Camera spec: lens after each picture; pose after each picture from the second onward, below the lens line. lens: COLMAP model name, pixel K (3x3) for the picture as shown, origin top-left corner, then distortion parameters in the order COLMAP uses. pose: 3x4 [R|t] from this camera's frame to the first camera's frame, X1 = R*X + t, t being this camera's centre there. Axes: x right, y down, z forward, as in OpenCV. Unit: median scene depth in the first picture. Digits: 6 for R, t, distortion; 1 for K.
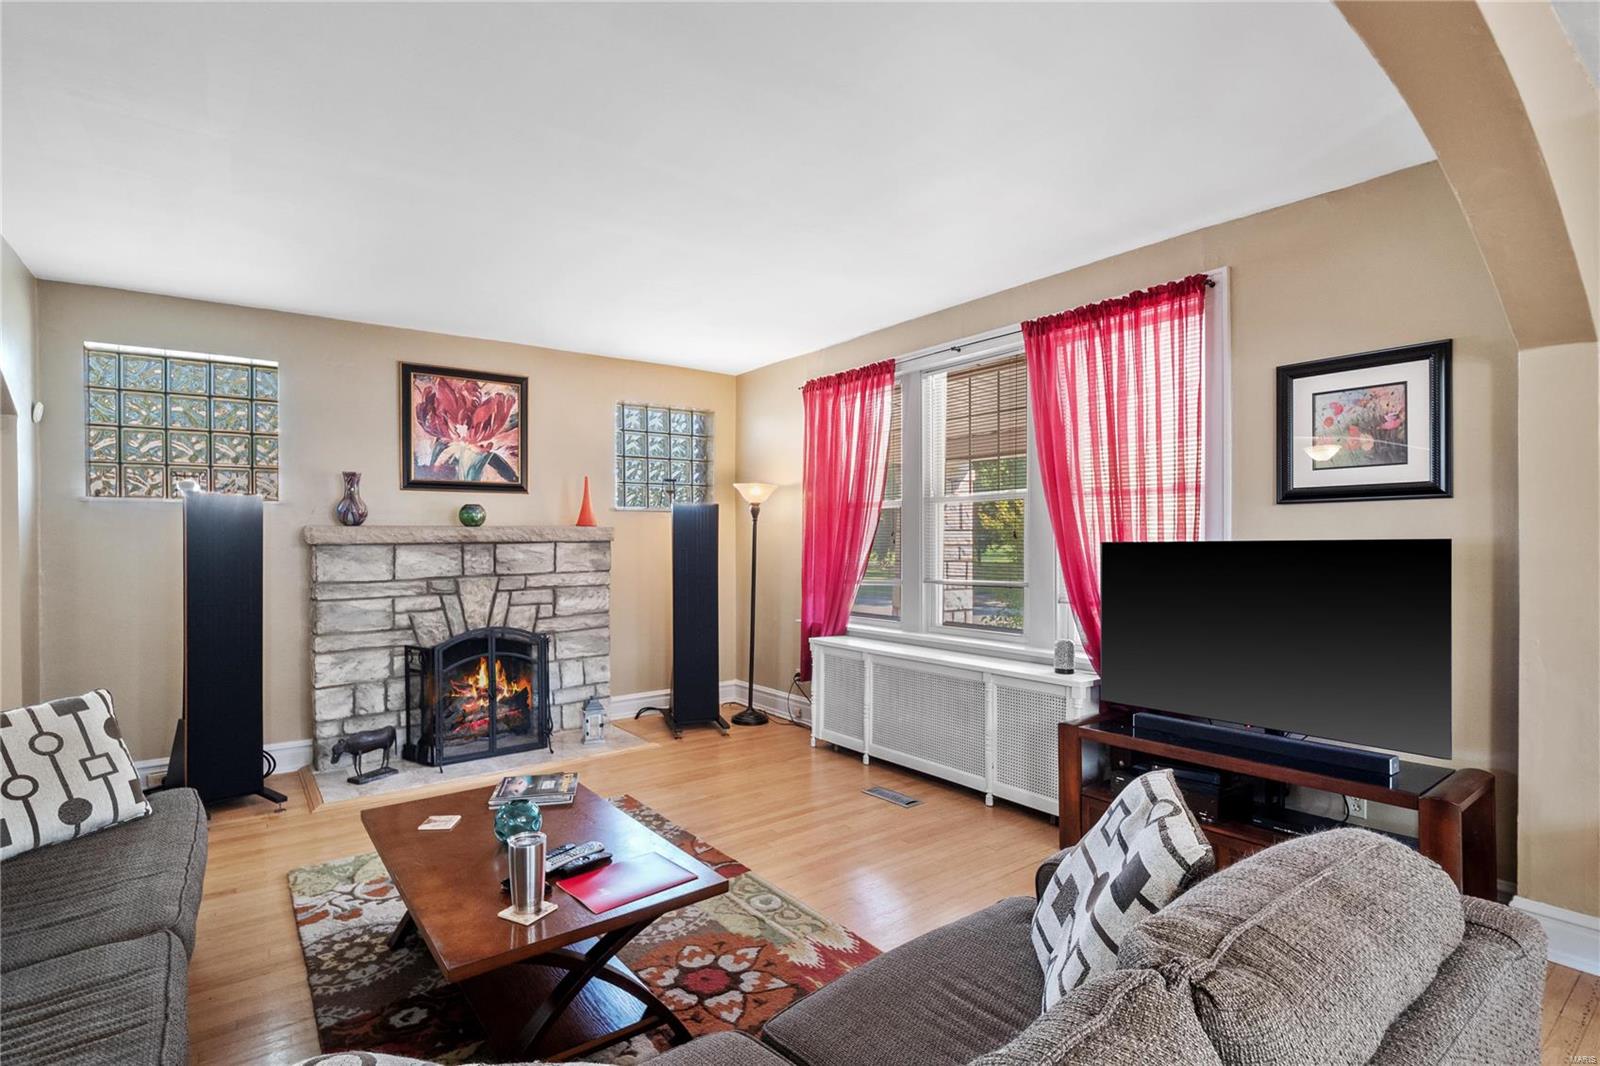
lens RADIAL K [[772.2, 0, 800.1], [0, 772.2, 542.3], [0, 0, 1]] dist [0.001307, -0.003910]
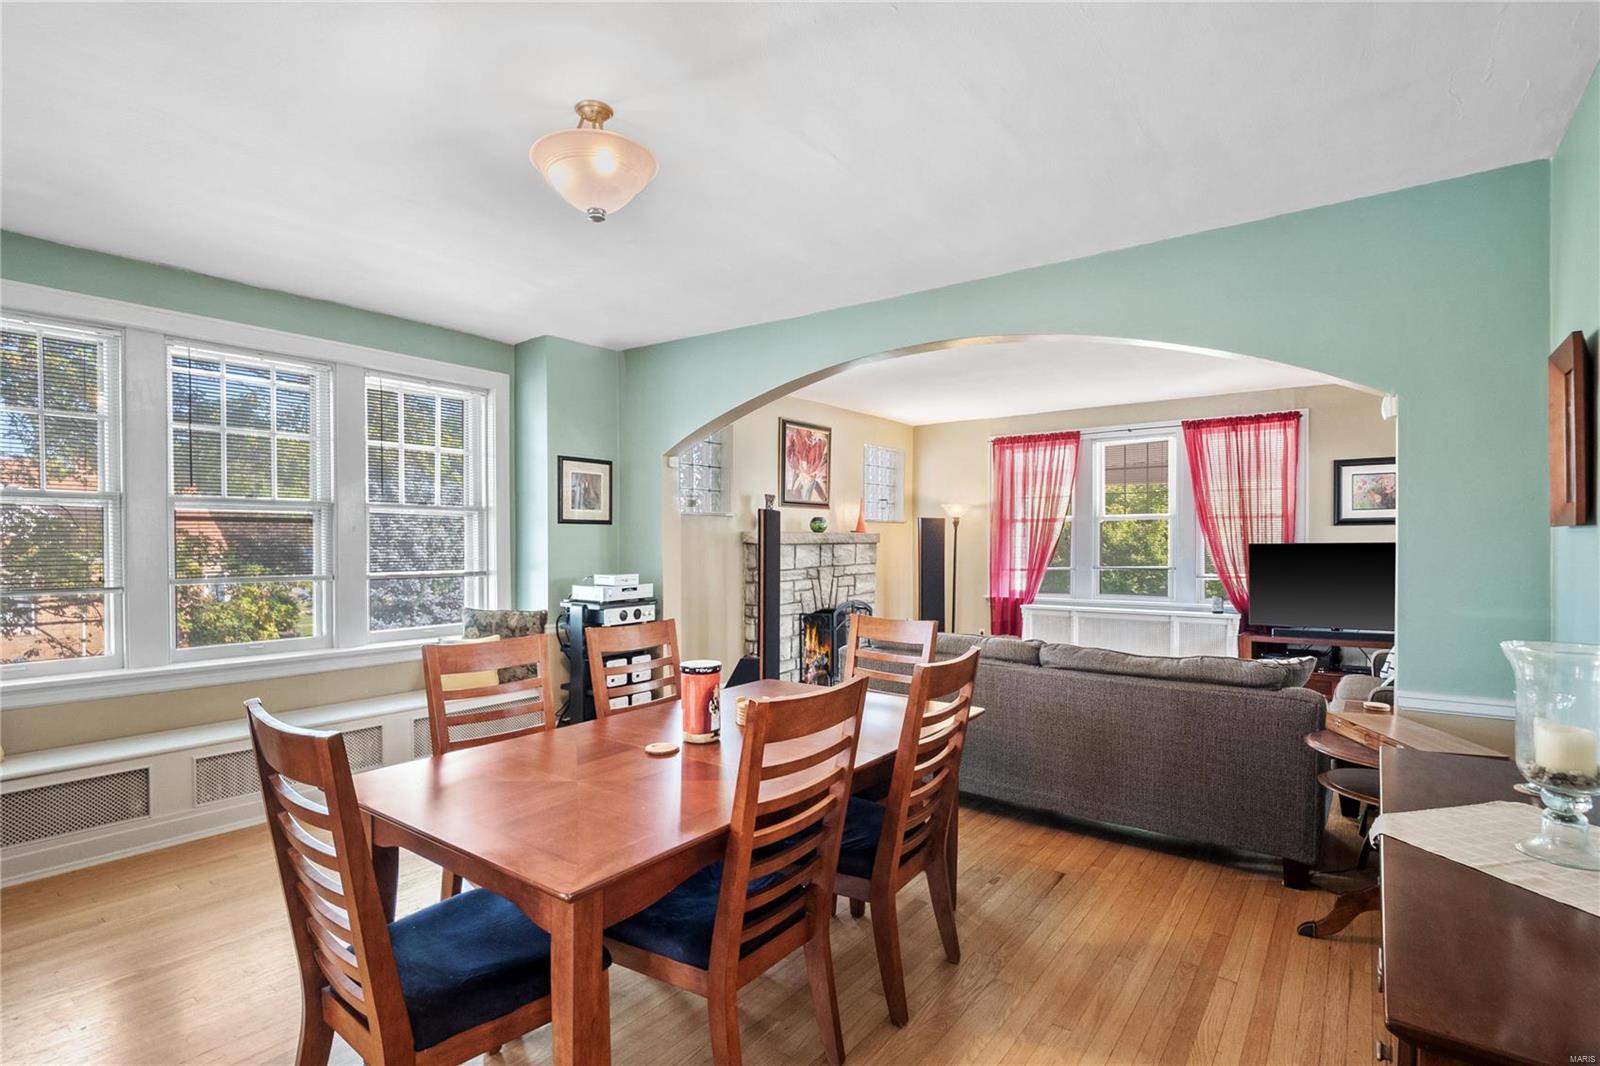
lens RADIAL K [[772.2, 0, 807.8], [0, 772.2, 559.1], [0, 0, 1]] dist [0.001307, -0.003910]
pose [[0.958477, -0.003377, 0.285148, -0.913021], [-0.001476, 0.999858, 0.016803, 0.005626], [-0.285165, -0.016526, 0.958336, -0.409111]]
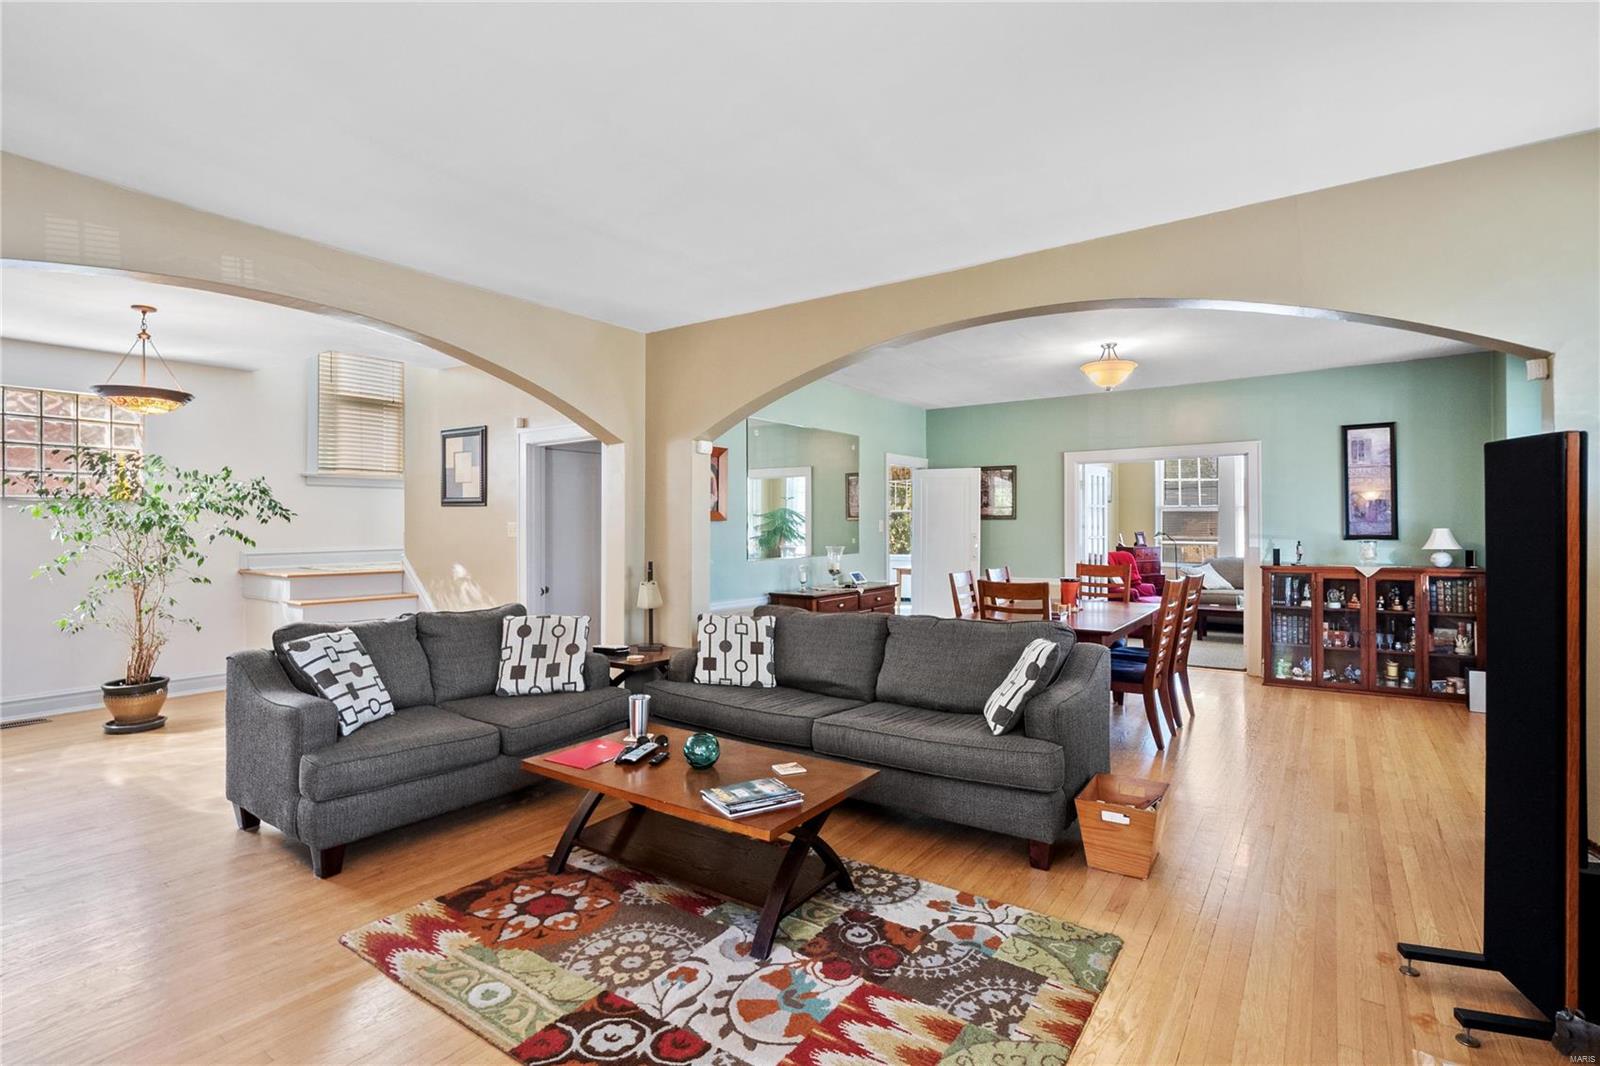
lens RADIAL K [[772.2, 0, 791.5], [0, 772.2, 517.1], [0, 0, 1]] dist [0.001307, -0.003910]
pose [[-0.954519, 0.006203, -0.298087, -0.064950], [0.007089, 0.999973, -0.001891, -0.009053], [0.298067, -0.003918, -0.954537, 1.120970]]
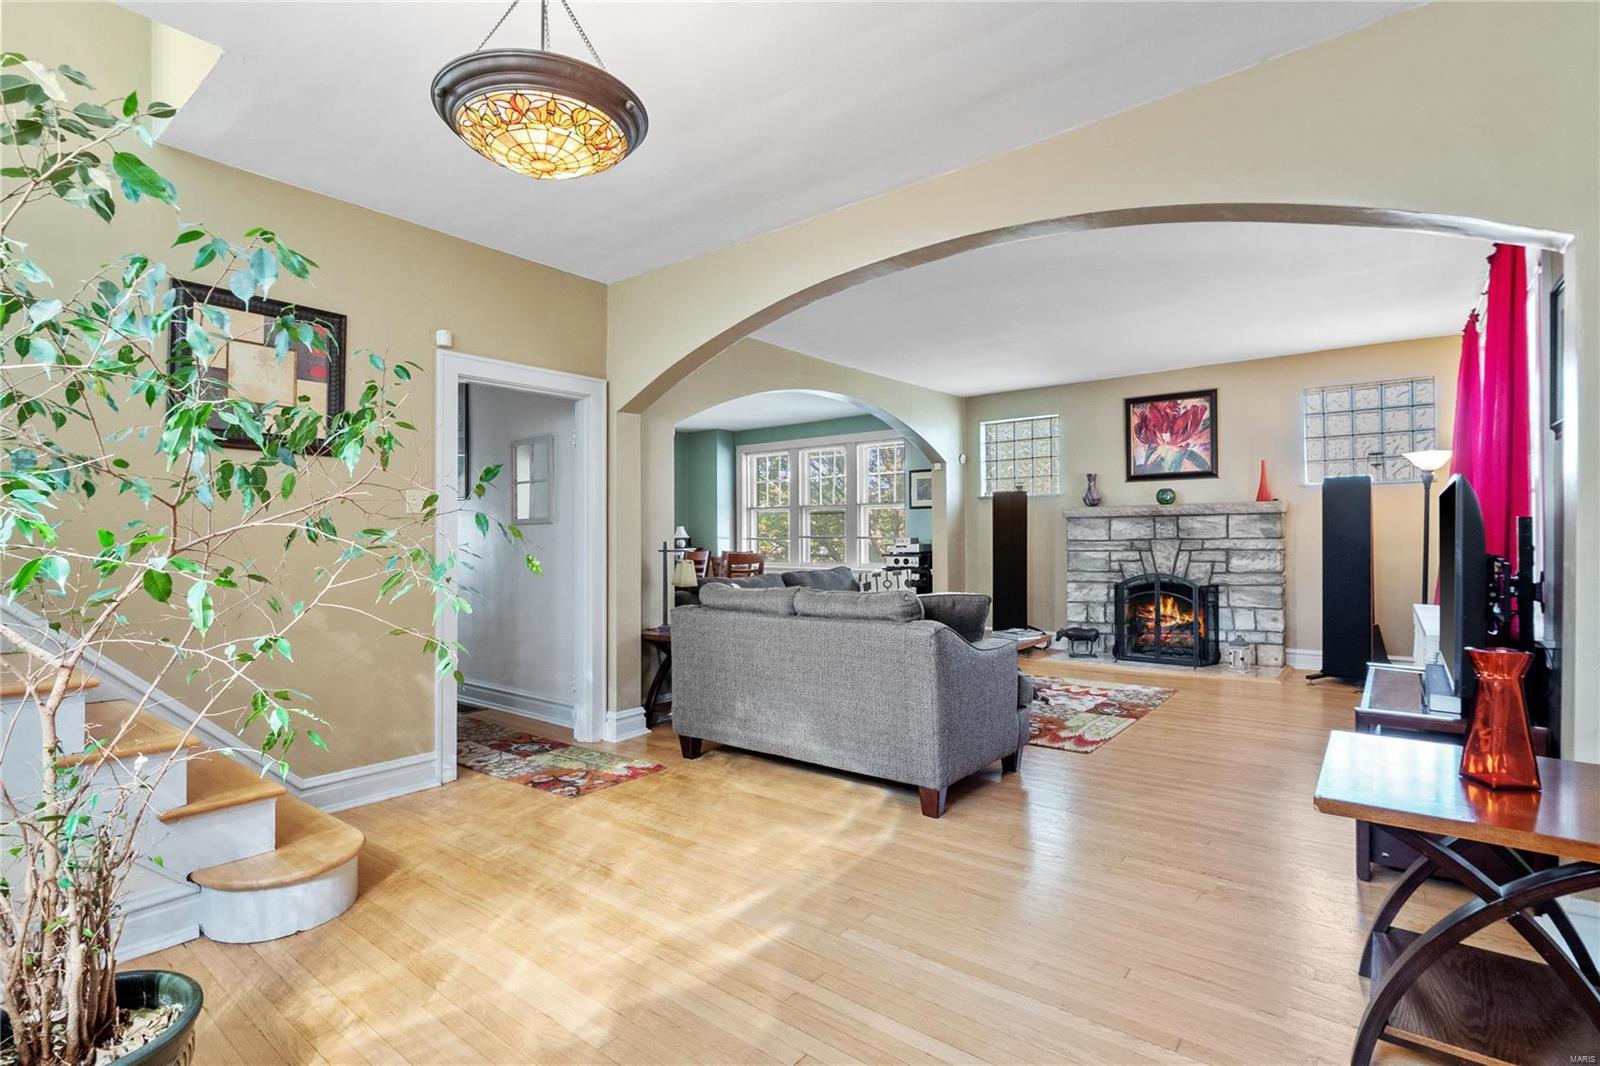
lens RADIAL K [[772.2, 0, 785.5], [0, 772.2, 534.8], [0, 0, 1]] dist [0.001307, -0.003910]
pose [[0.255774, -0.002094, -0.966734, 0.820346], [-0.003842, 0.999988, -0.003182, 0.045381], [0.966729, 0.004528, 0.255763, -0.041746]]
